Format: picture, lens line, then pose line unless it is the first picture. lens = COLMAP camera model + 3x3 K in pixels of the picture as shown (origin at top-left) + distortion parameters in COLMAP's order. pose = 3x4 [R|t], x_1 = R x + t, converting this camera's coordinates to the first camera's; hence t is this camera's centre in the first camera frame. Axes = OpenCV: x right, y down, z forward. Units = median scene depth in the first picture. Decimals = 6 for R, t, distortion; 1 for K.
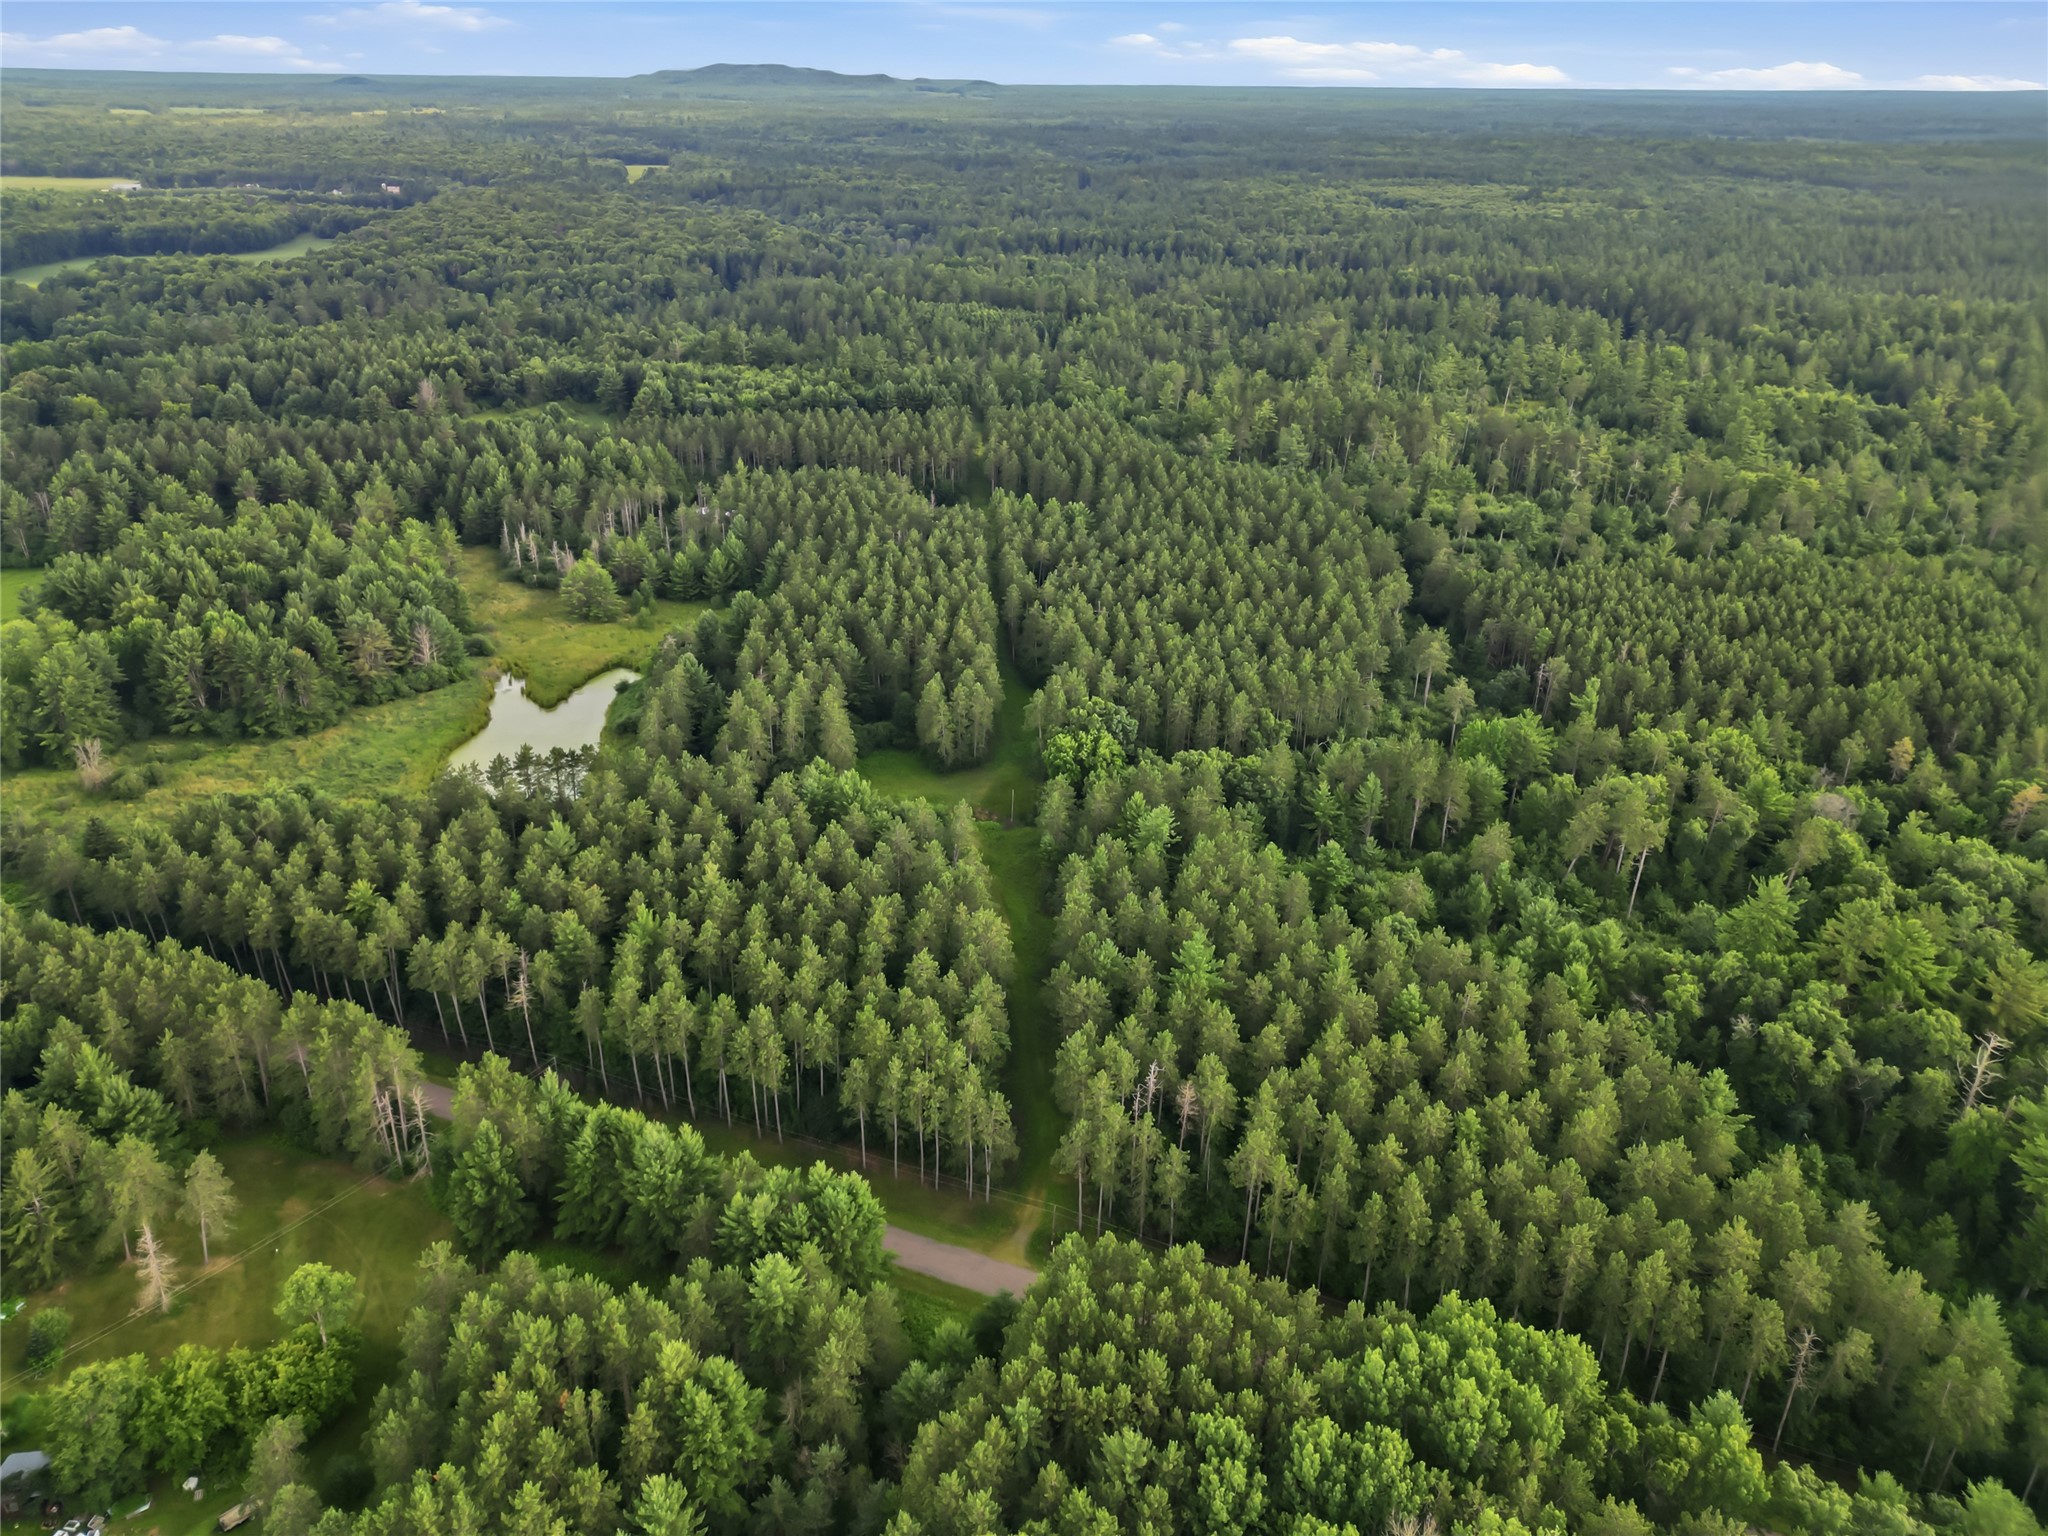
lens RADIAL K [[1447.8, 0, 1007.6], [0, 1447.8, 723.6], [0, 0, 1]] dist [0.065341, -0.057753]
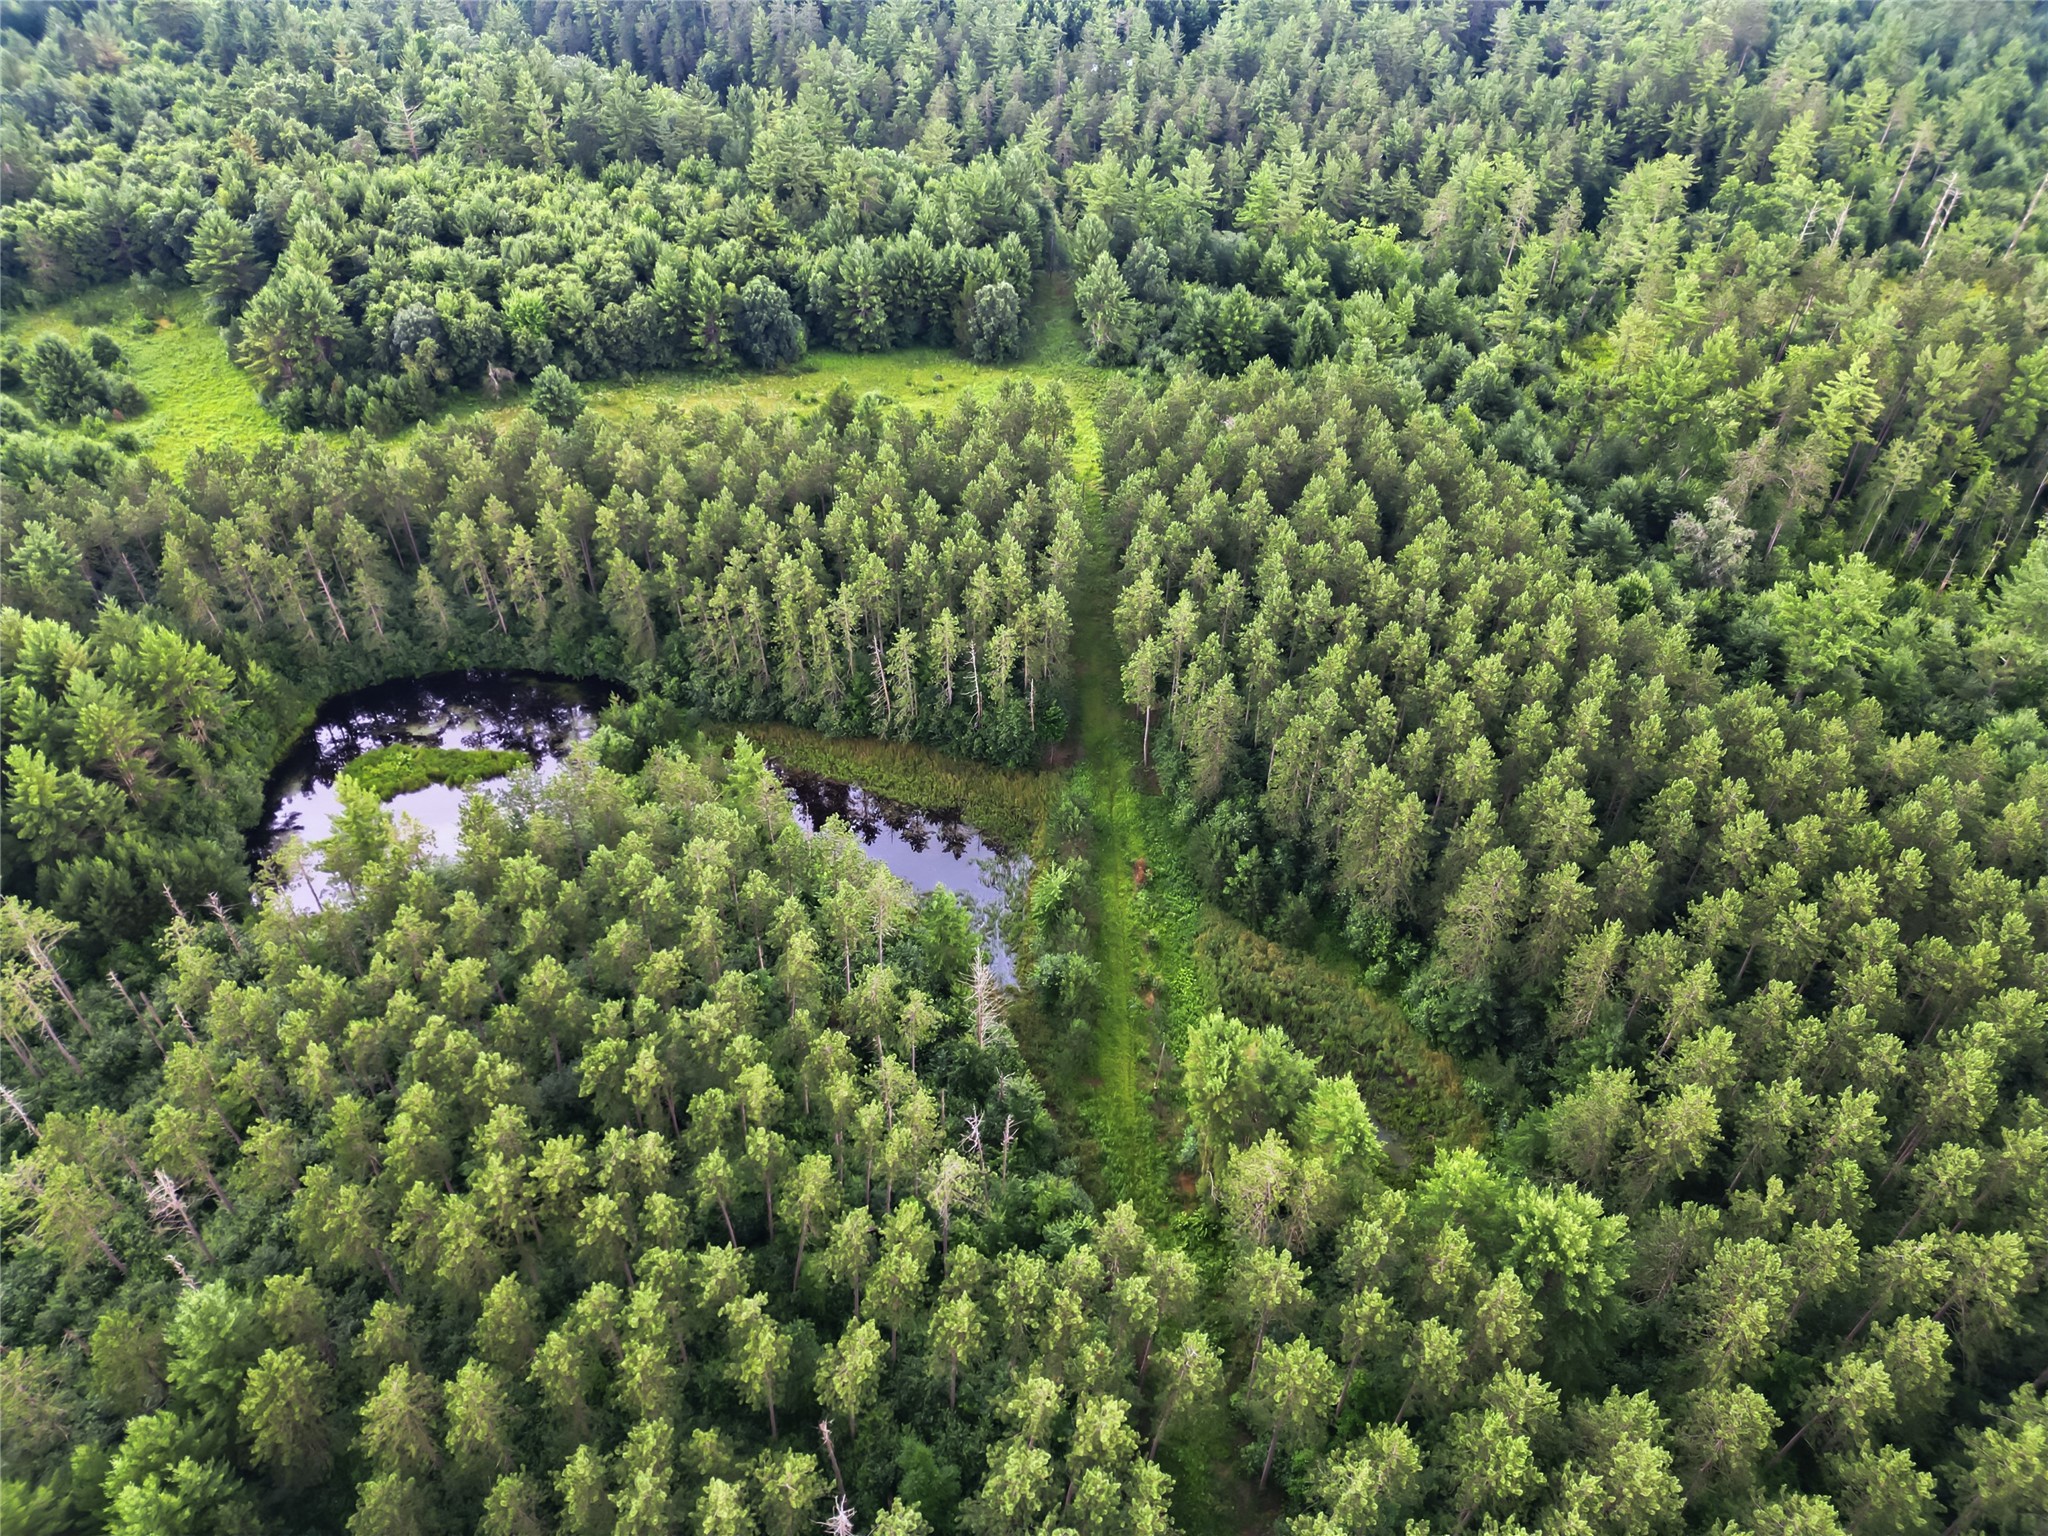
lens RADIAL K [[1429.7, 0, 1015.2], [0, 1429.7, 766.0], [0, 0, 1]] dist [0.068595, -0.062164]
pose [[0.999844, -0.004577, -0.017084, -0.061167], [0.009209, 0.959386, 0.281946, -0.423347], [0.015099, -0.282059, 0.959278, 1.126030]]
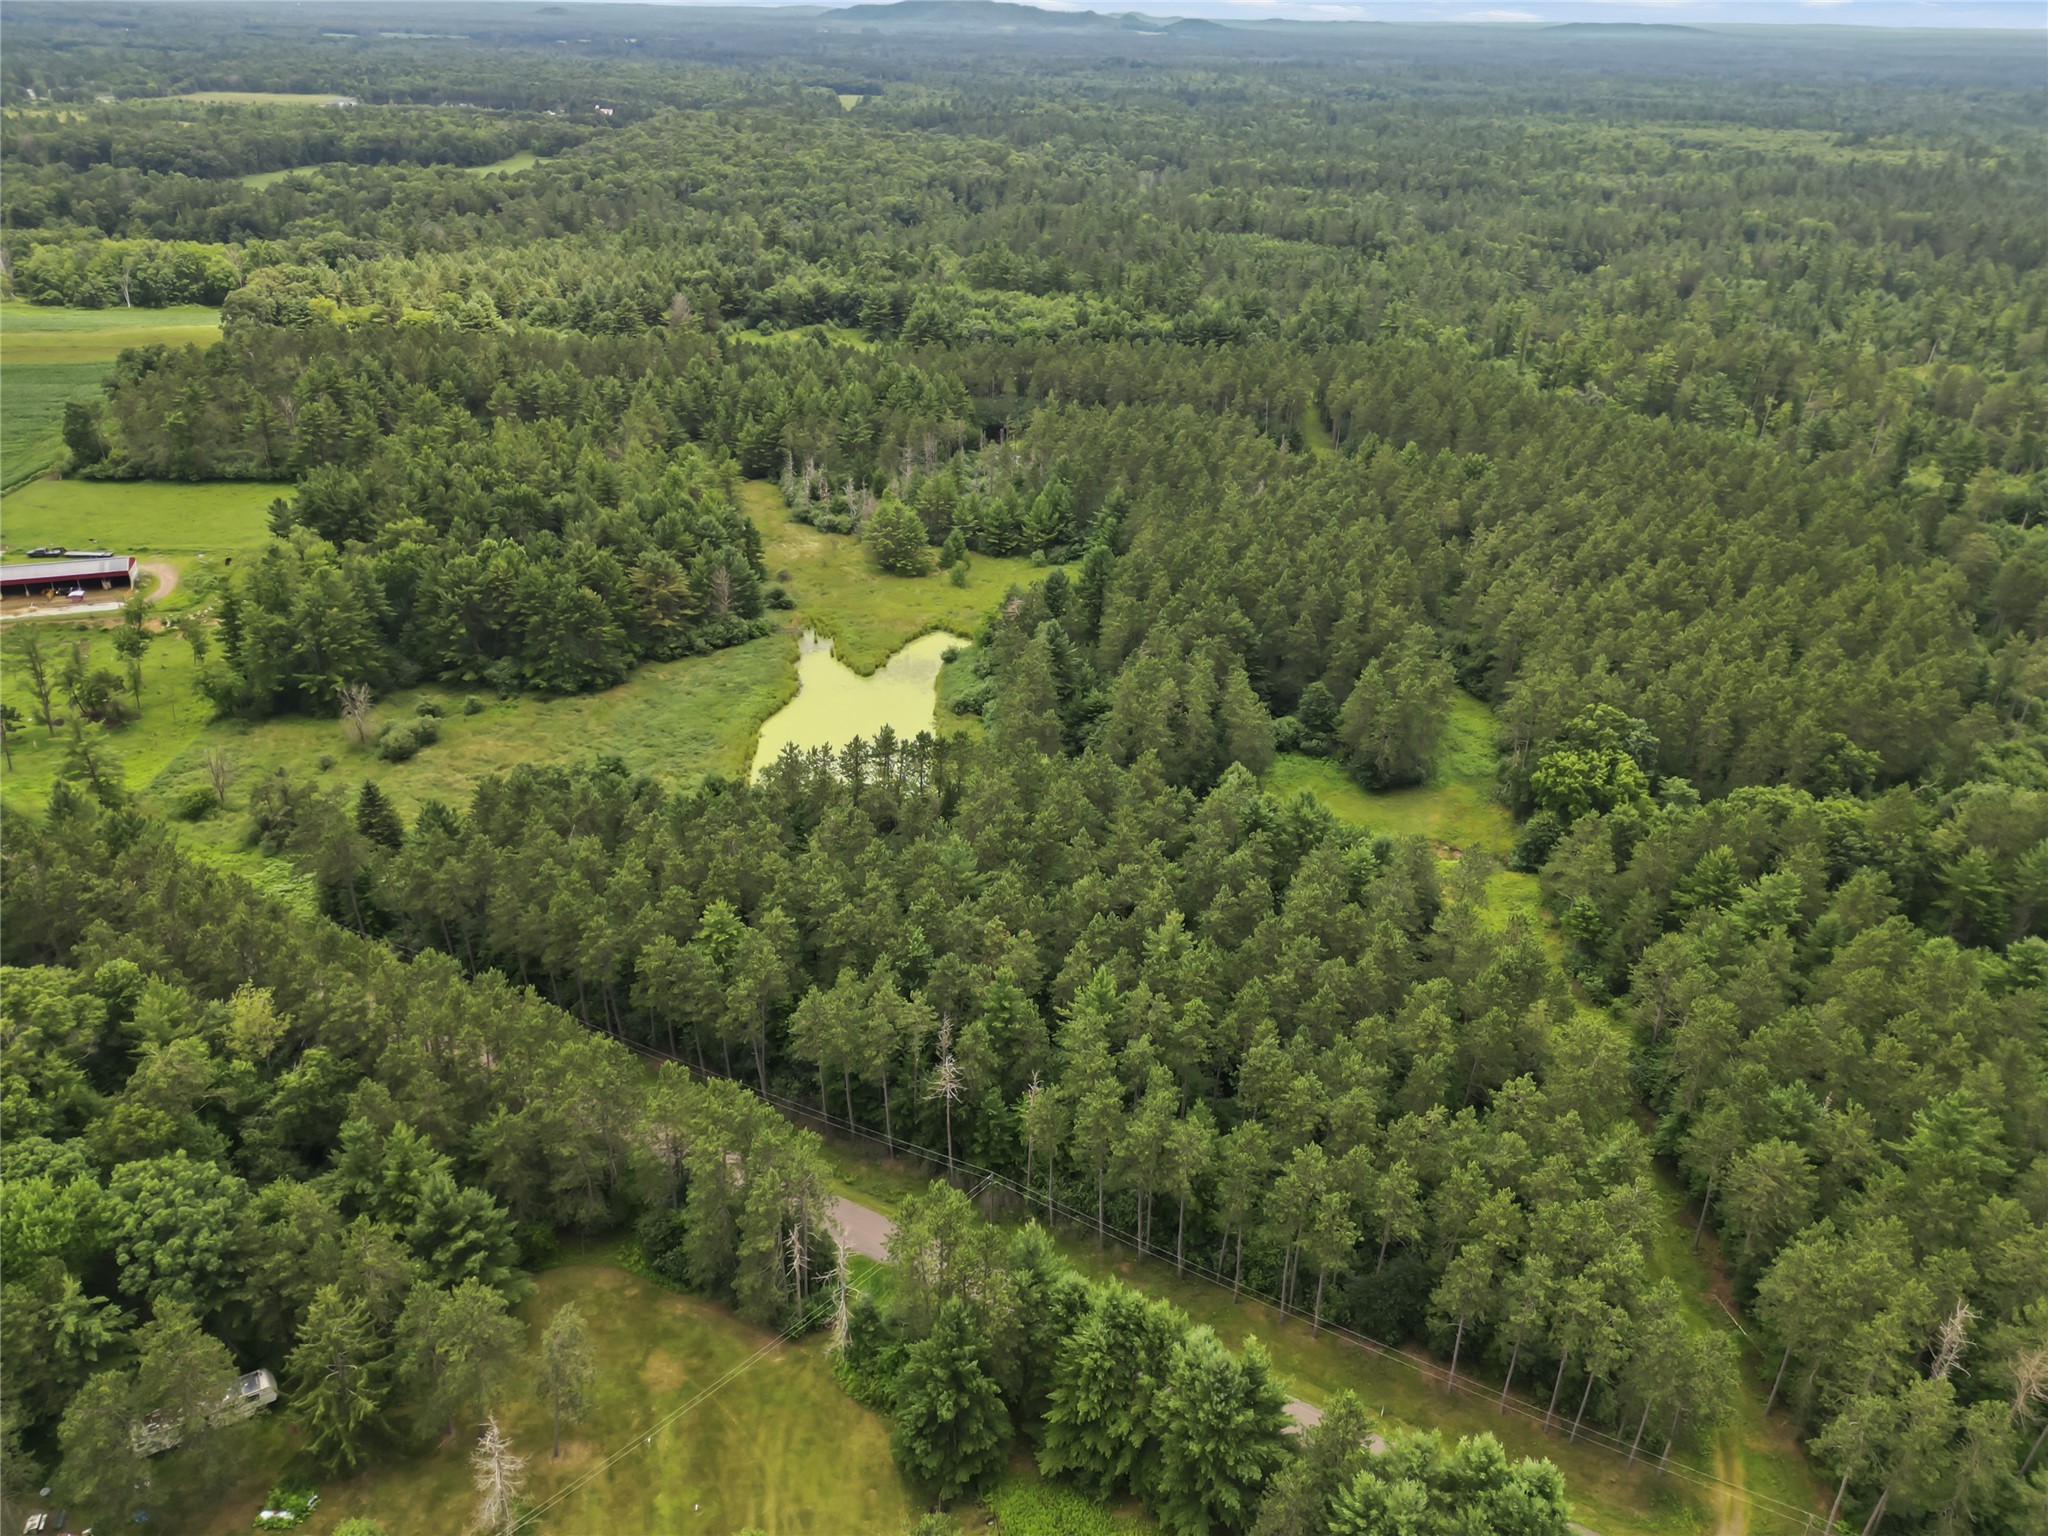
lens RADIAL K [[1481.4, 0, 1008.0], [0, 1481.4, 766.2], [0, 0, 1]] dist [0.070793, -0.068591]
pose [[0.992737, 0.063962, -0.101896, -0.167727], [-0.059244, 0.997056, 0.048680, -0.006222], [0.104710, -0.042290, 0.993603, 0.194387]]
